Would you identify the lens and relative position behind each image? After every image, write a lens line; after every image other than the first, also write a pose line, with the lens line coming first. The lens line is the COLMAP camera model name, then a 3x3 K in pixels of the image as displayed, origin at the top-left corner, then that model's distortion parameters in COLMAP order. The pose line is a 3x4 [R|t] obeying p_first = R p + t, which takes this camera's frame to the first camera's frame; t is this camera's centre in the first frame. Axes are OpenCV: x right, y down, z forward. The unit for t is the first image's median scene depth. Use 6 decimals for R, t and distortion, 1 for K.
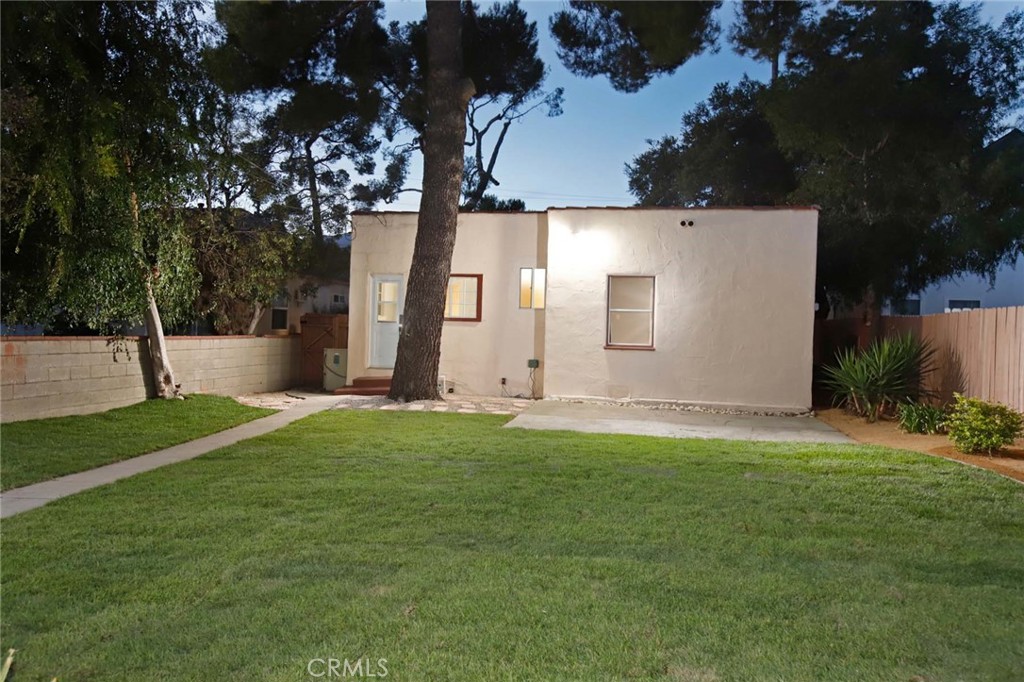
lens RADIAL K [[773.2, 0, 509.0], [0, 773.2, 336.8], [0, 0, 1]] dist [0.043714, 0.001071]
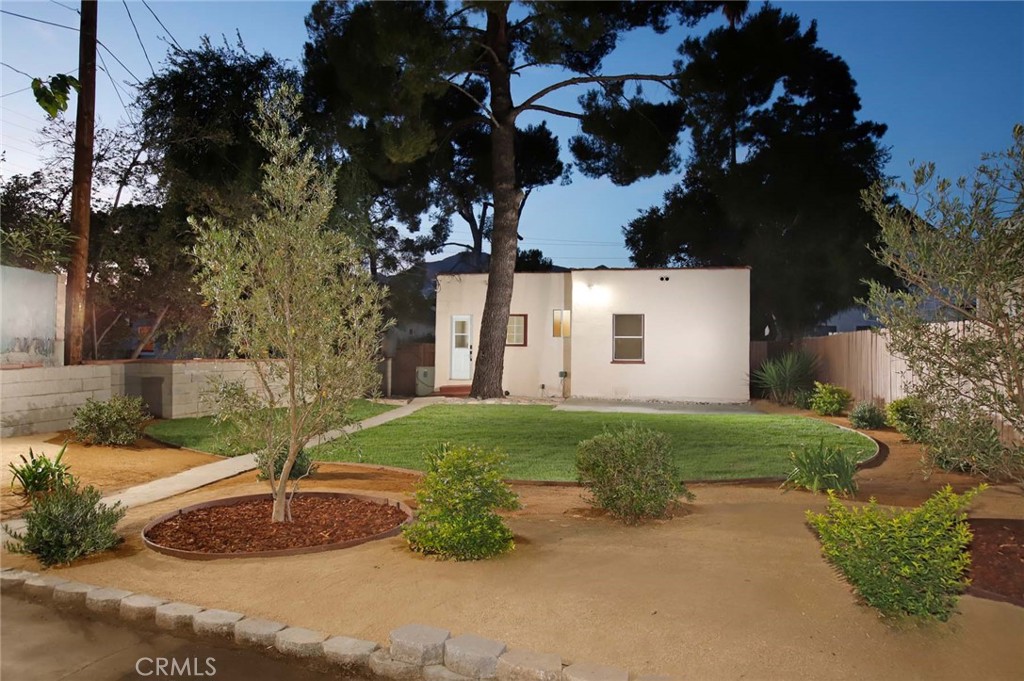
lens RADIAL K [[705.3, 0, 511.7], [0, 705.3, 344.8], [0, 0, 1]] dist [-0.000393, 0.001973]
pose [[0.999823, -0.016497, -0.009076, -0.049071], [0.016265, 0.999554, -0.025057, 0.009832], [0.009486, 0.024905, 0.999645, -0.316170]]
